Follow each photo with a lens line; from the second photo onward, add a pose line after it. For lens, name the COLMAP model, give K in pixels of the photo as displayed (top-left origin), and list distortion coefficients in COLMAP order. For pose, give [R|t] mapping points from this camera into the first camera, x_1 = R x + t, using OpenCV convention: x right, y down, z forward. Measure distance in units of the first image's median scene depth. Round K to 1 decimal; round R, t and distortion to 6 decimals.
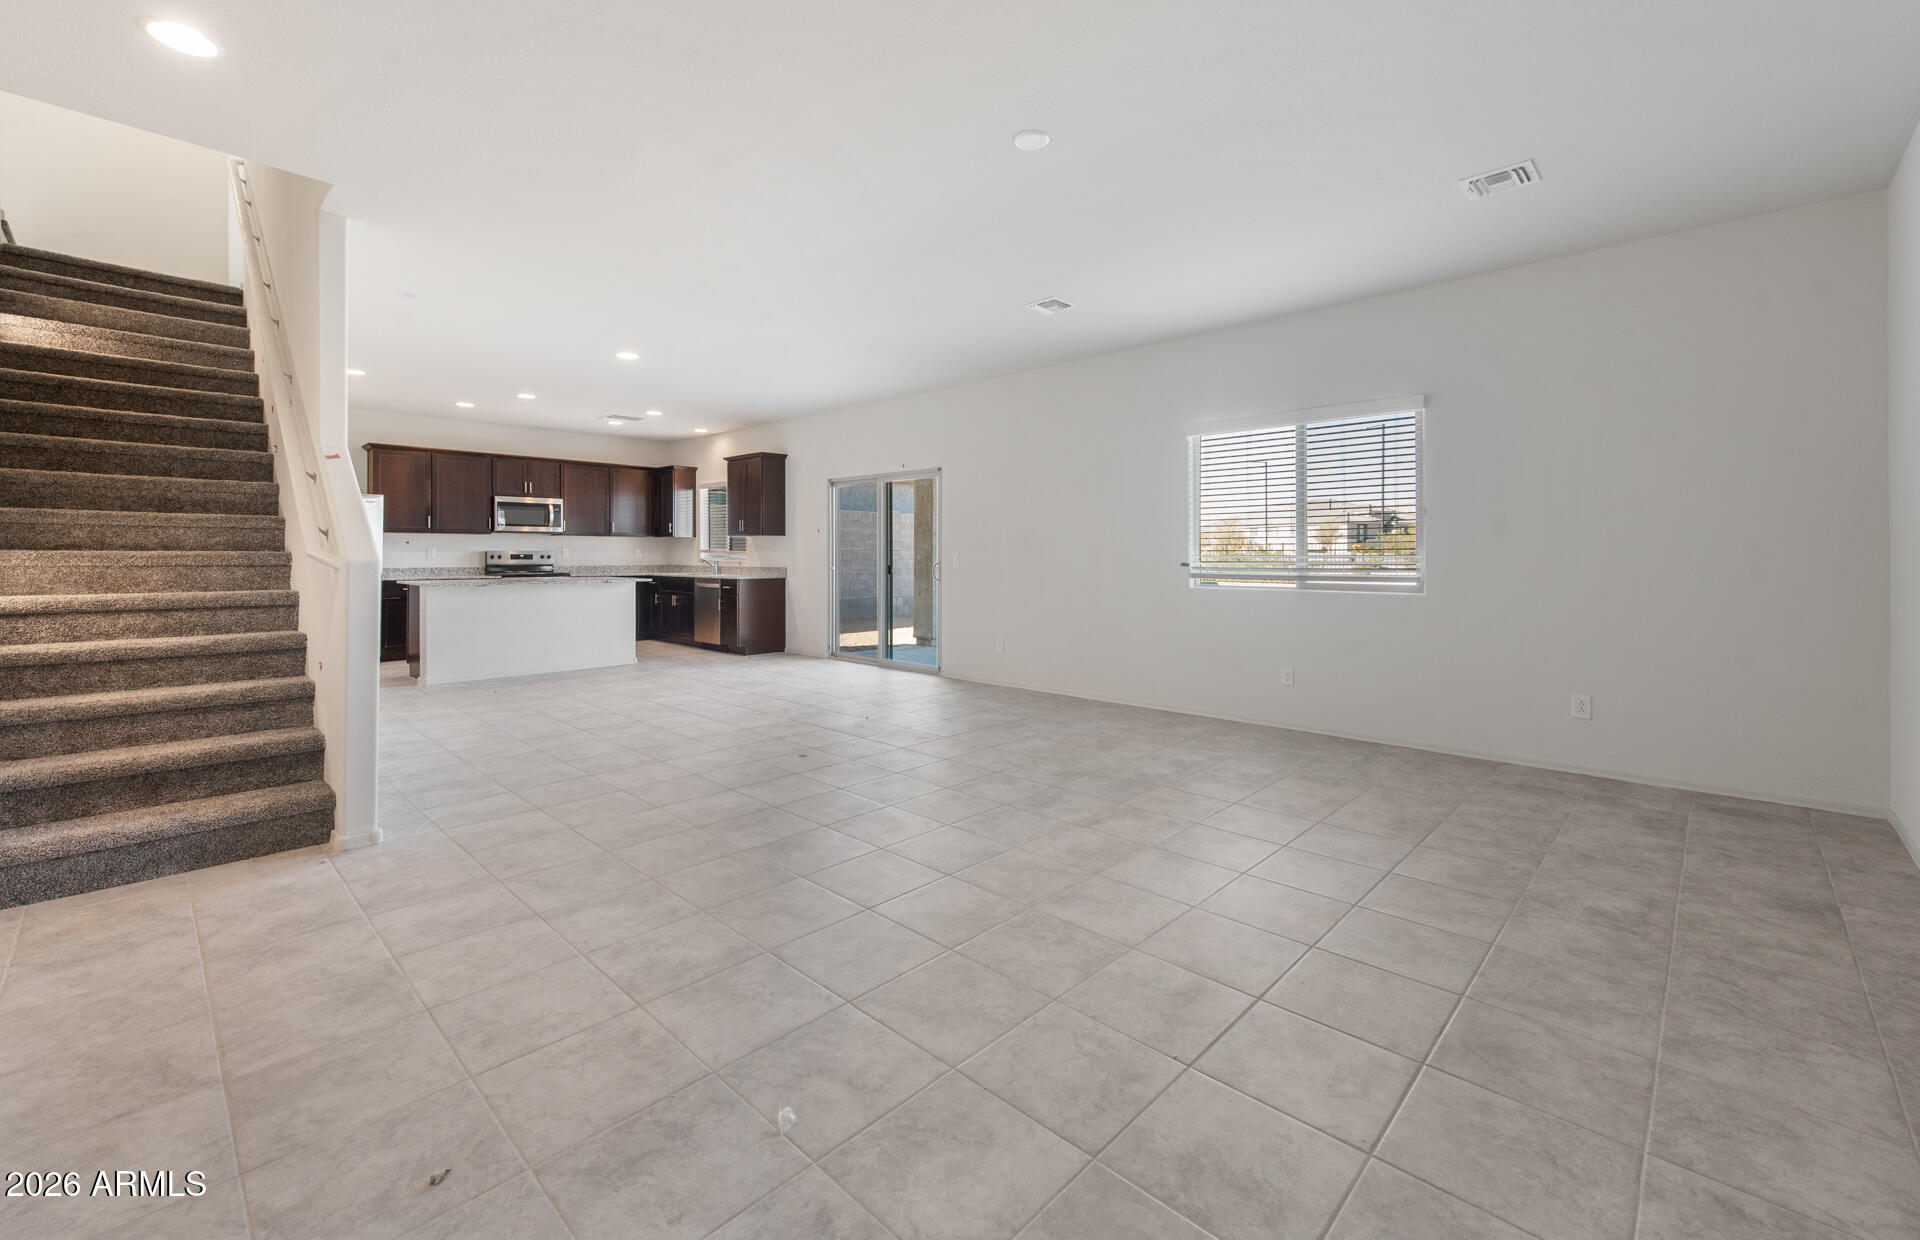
lens RADIAL K [[771.4, 0, 944.5], [0, 771.4, 552.5], [0, 0, 1]] dist [0.012411, -0.002909]
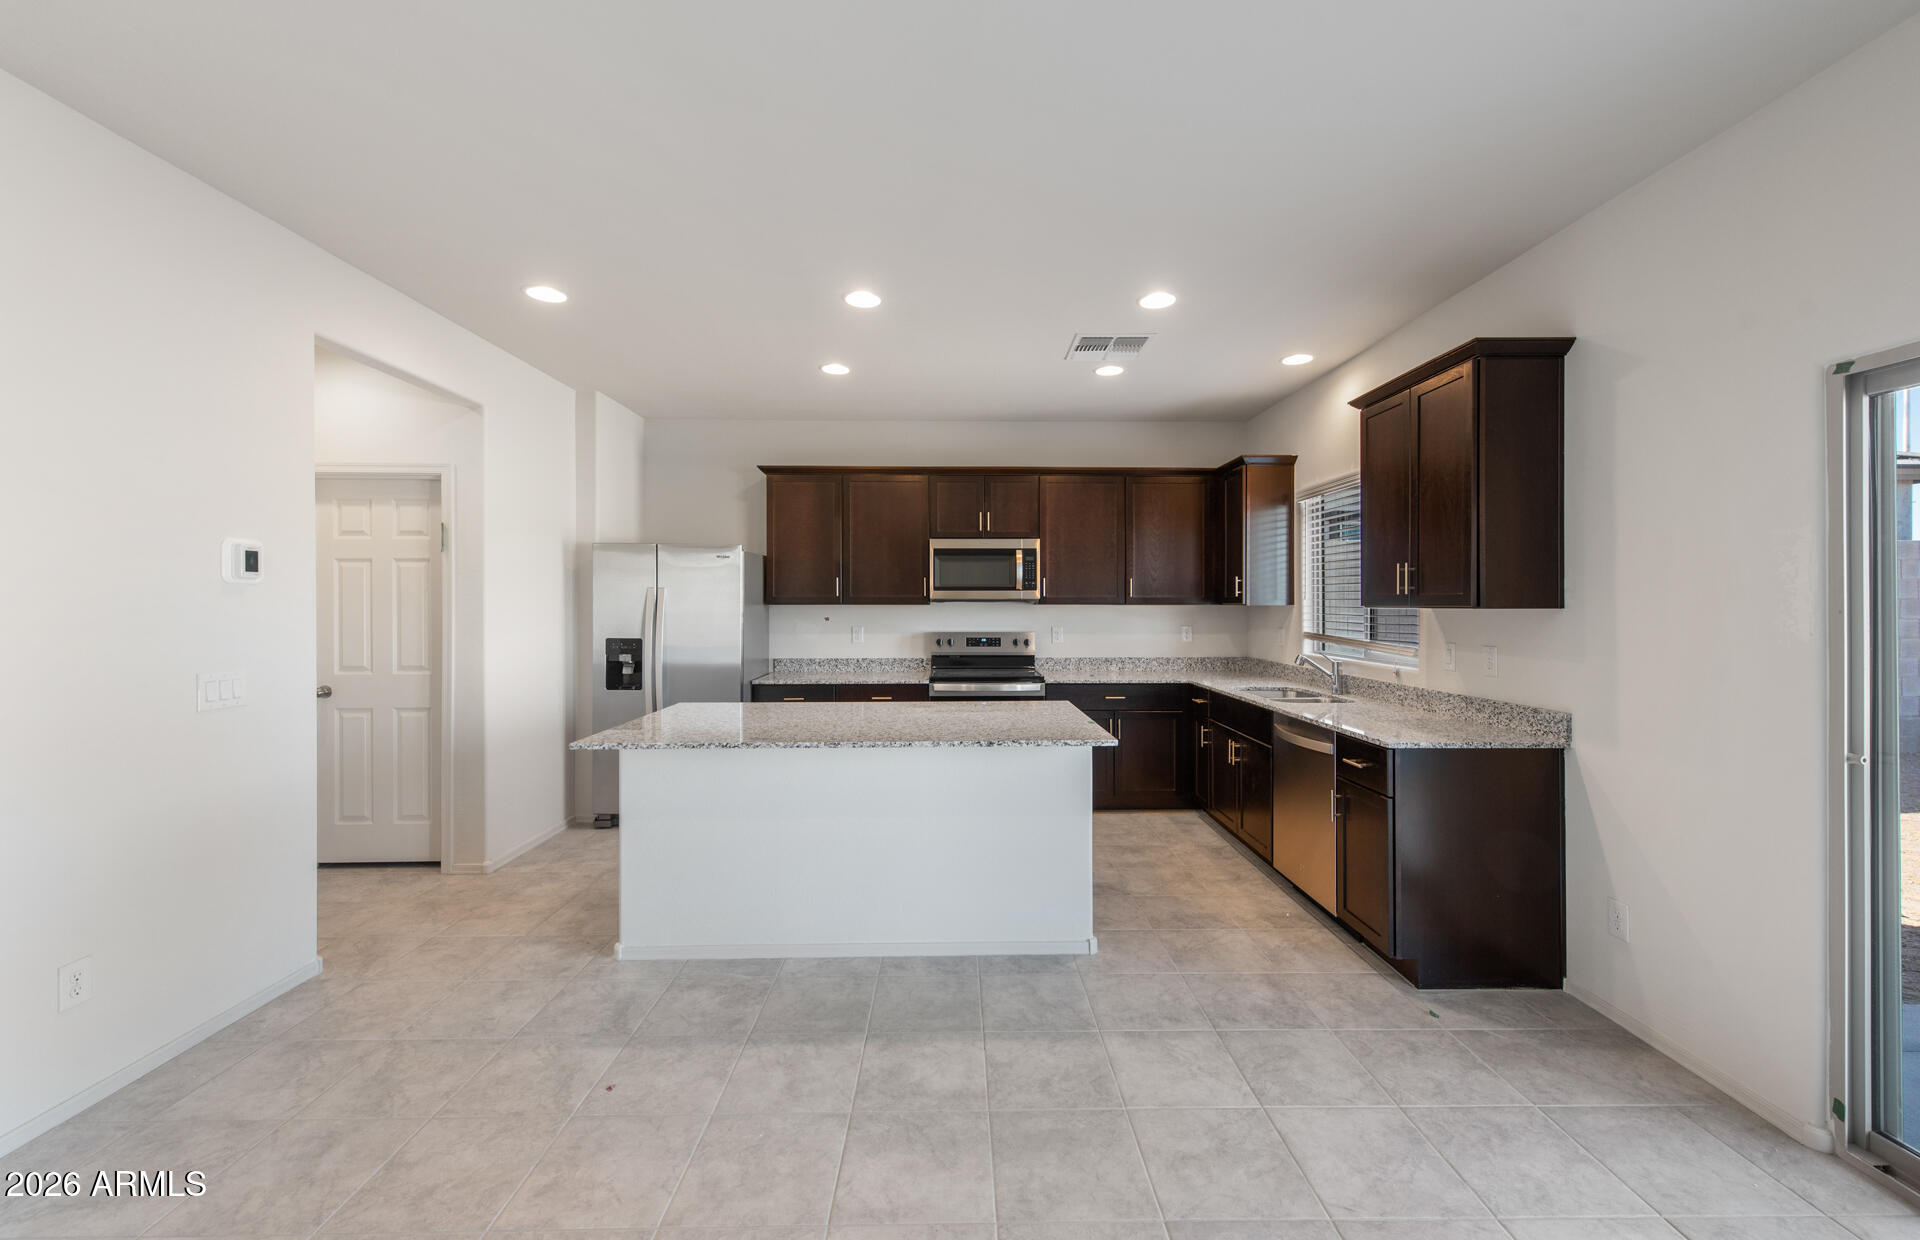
lens RADIAL K [[771.4, 0, 968.1], [0, 771.4, 611.5], [0, 0, 1]] dist [0.012411, -0.002909]
pose [[0.723758, 0.003114, -0.690047, -0.155300], [0.003432, 0.999961, 0.008113, -0.022412], [0.690046, -0.008240, 0.723719, 0.579411]]
